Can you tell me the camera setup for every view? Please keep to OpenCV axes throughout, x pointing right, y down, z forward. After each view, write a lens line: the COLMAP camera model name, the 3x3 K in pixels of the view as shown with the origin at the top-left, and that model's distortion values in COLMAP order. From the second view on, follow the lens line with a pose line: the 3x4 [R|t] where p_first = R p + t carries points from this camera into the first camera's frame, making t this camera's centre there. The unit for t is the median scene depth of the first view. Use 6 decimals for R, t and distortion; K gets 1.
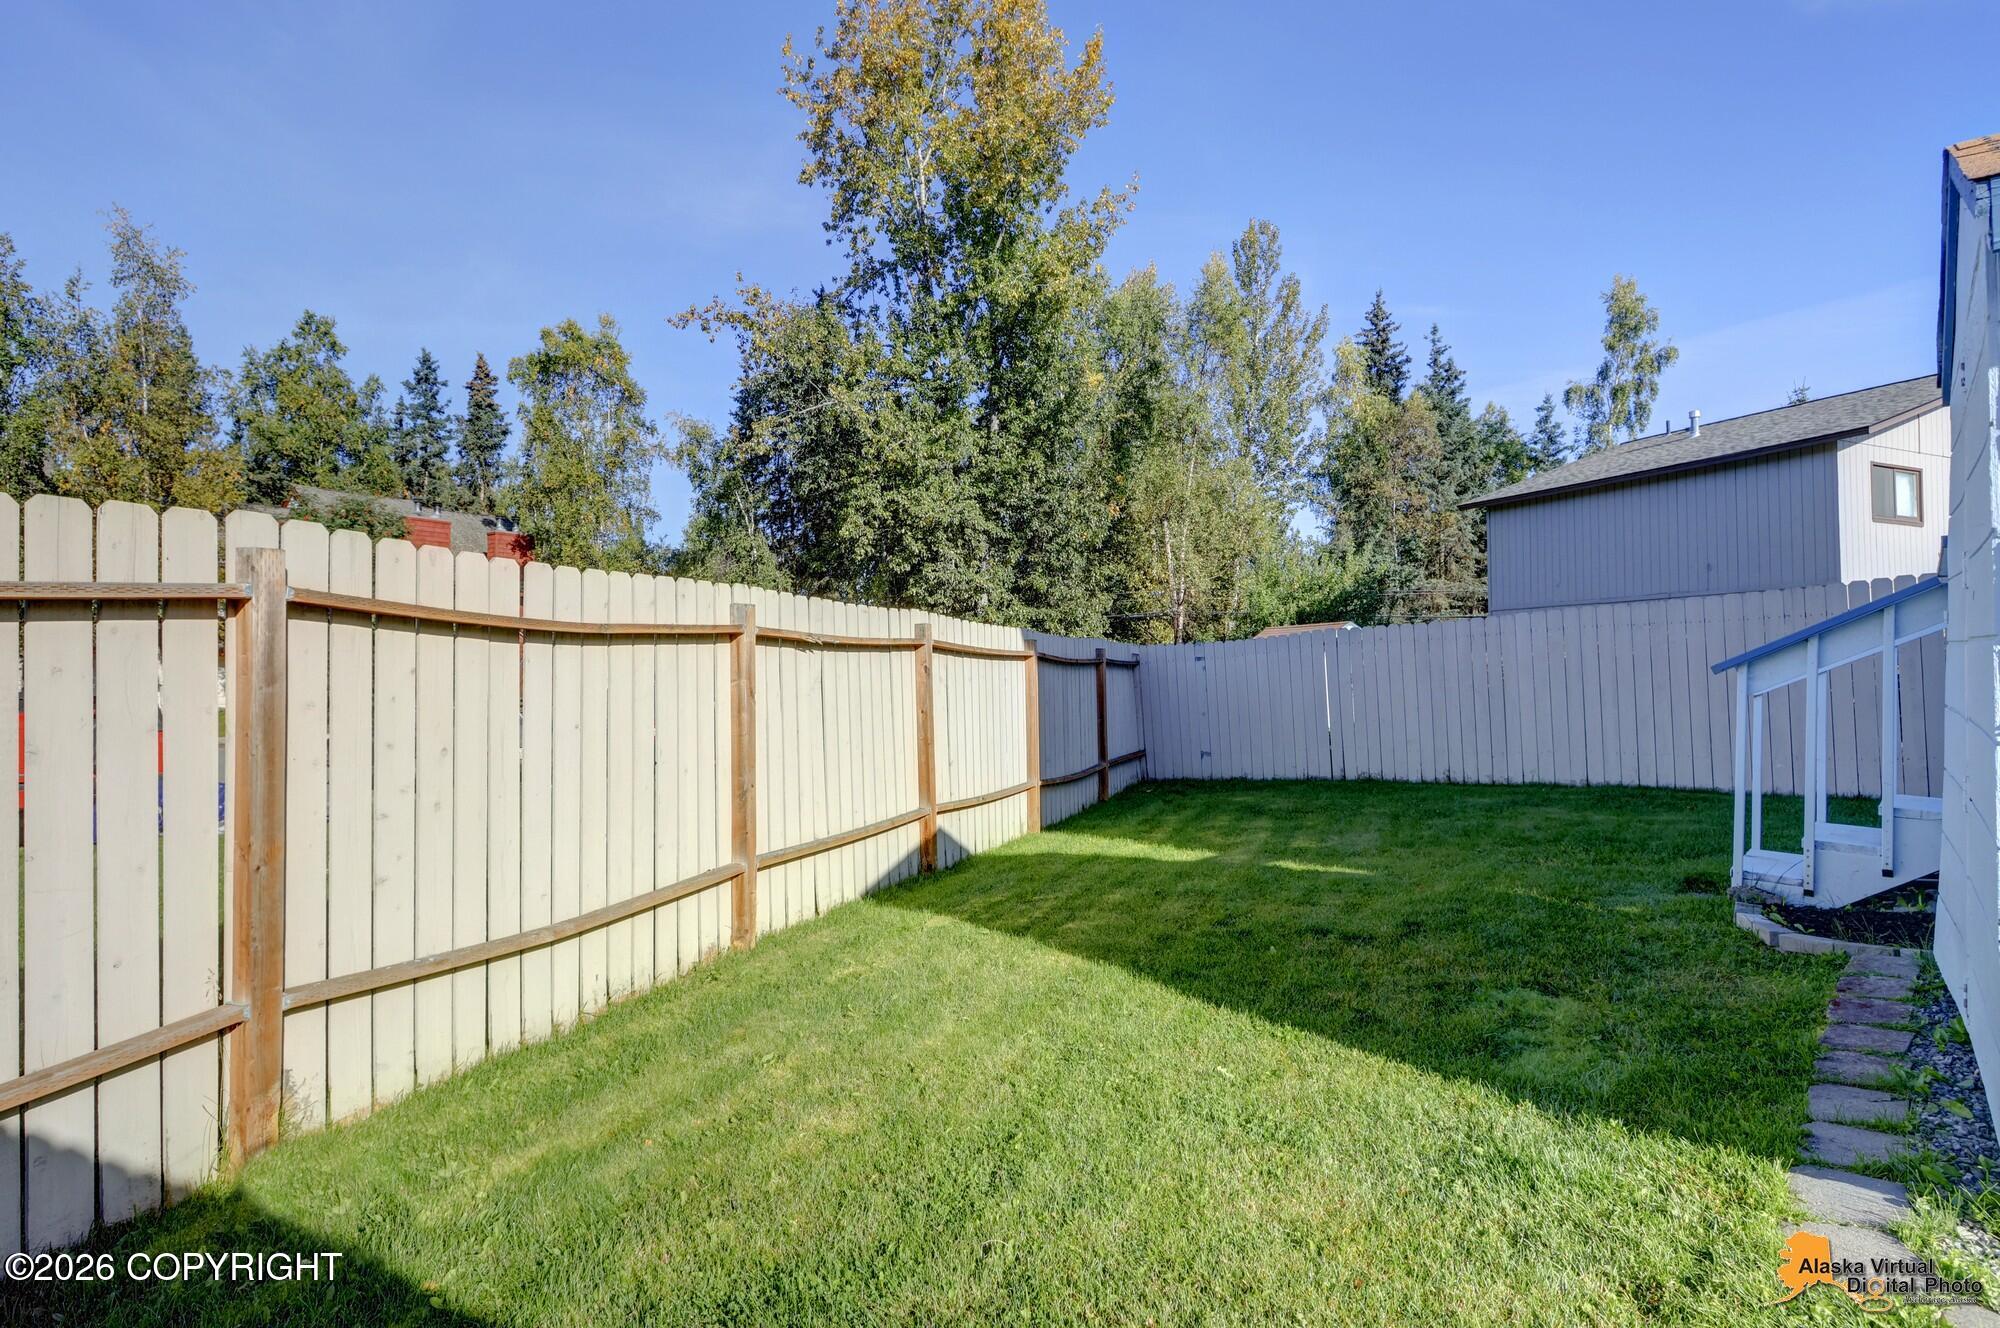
lens RADIAL K [[1044.4, 0, 922.4], [0, 1044.4, 669.1], [0, 0, 1]] dist [0.012214, -0.004039]
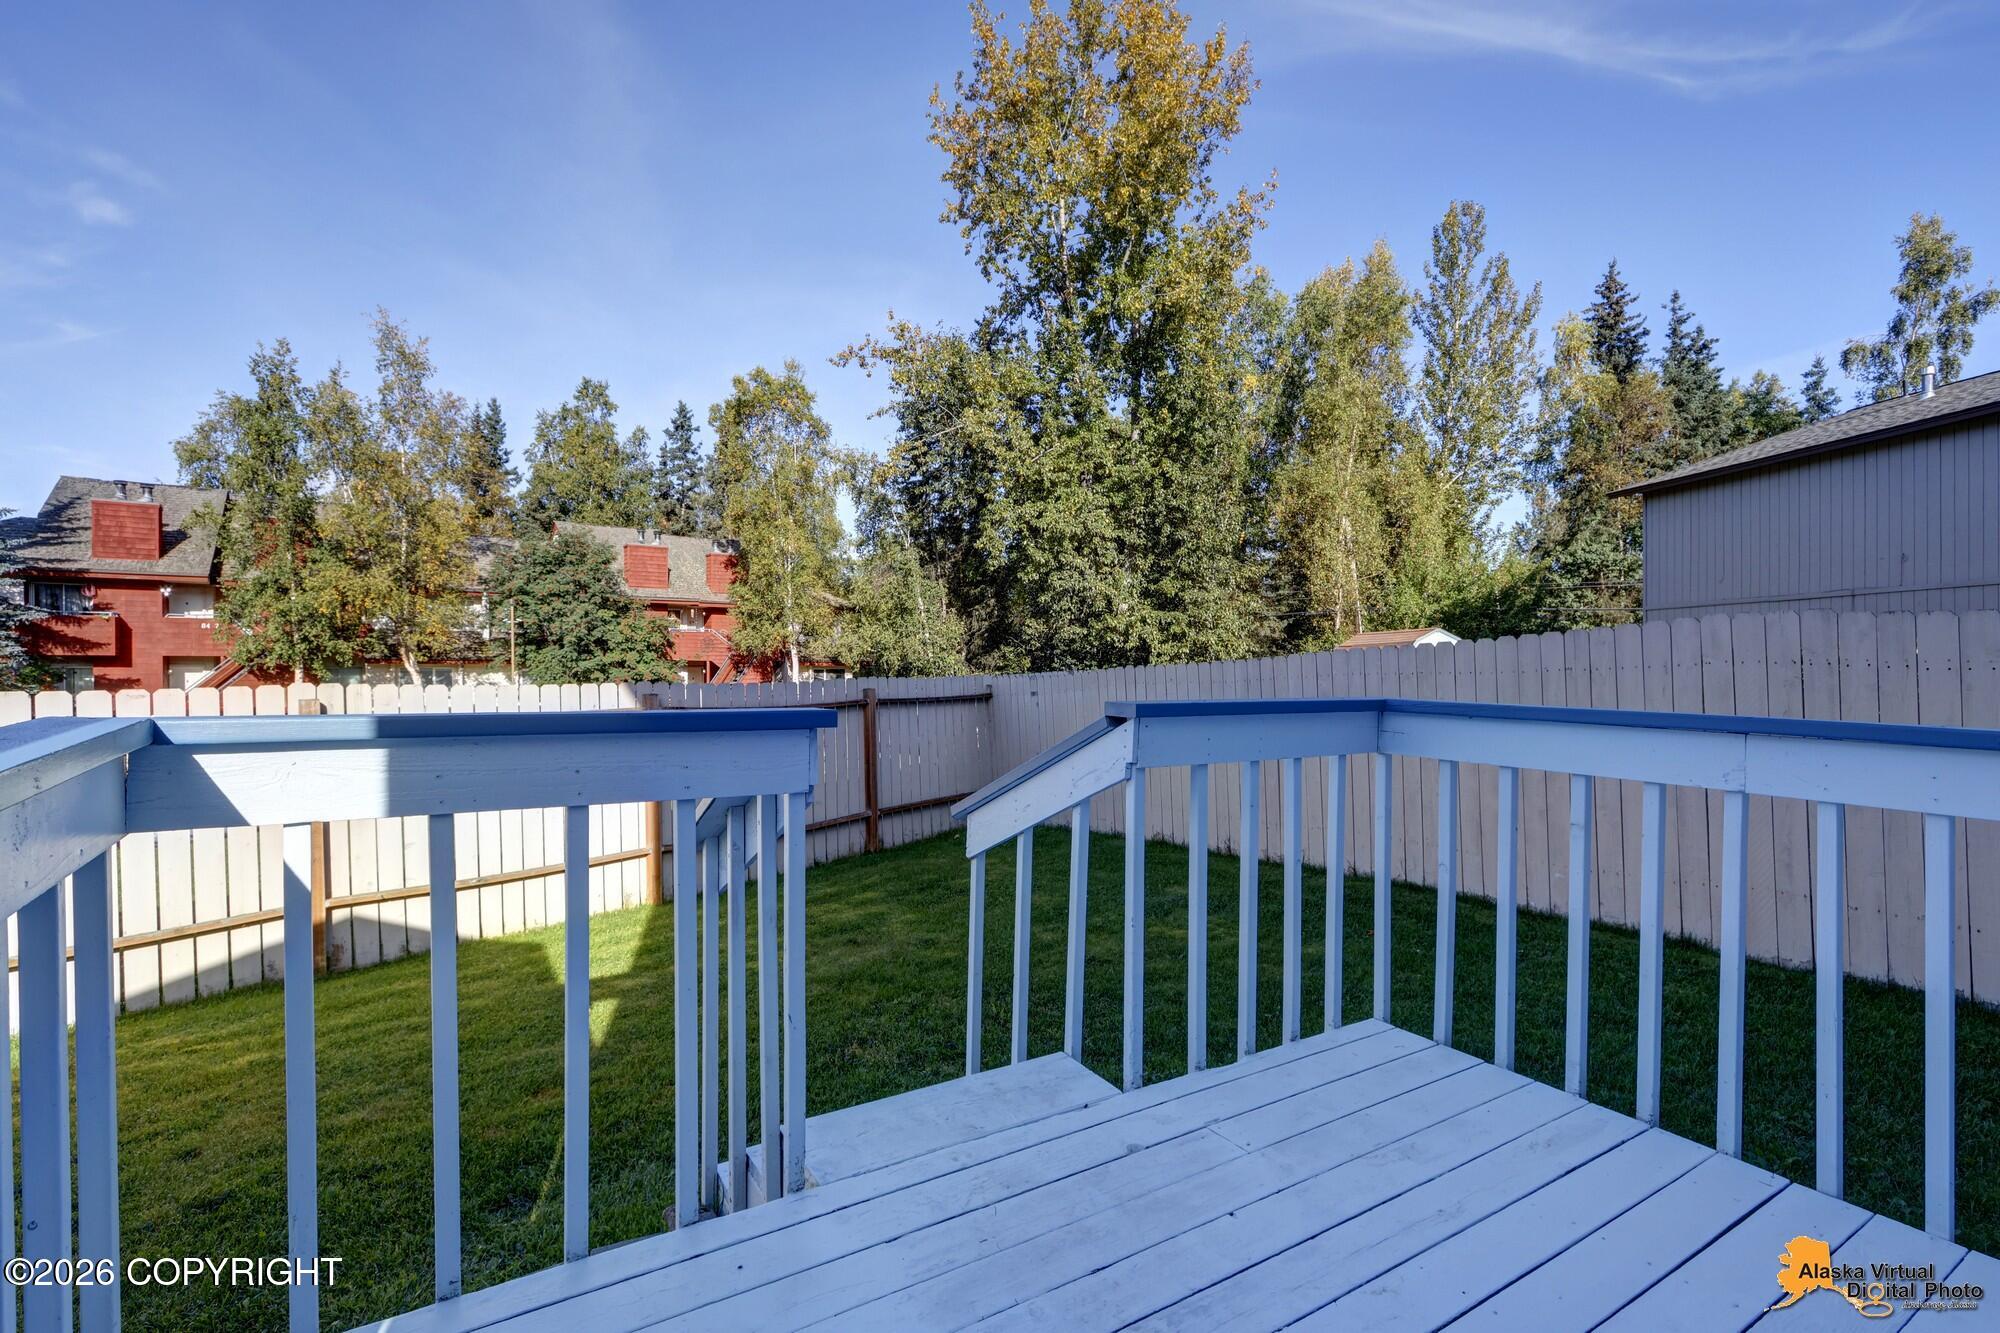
lens RADIAL K [[923.7, 0, 981.7], [0, 923.7, 680.3], [0, 0, 1]] dist [0.007889, -0.002948]
pose [[0.968865, 0.000595, -0.247591, 0.146280], [0.005867, 0.999661, 0.025360, -0.014690], [0.247522, -0.026023, 0.968533, 0.068487]]
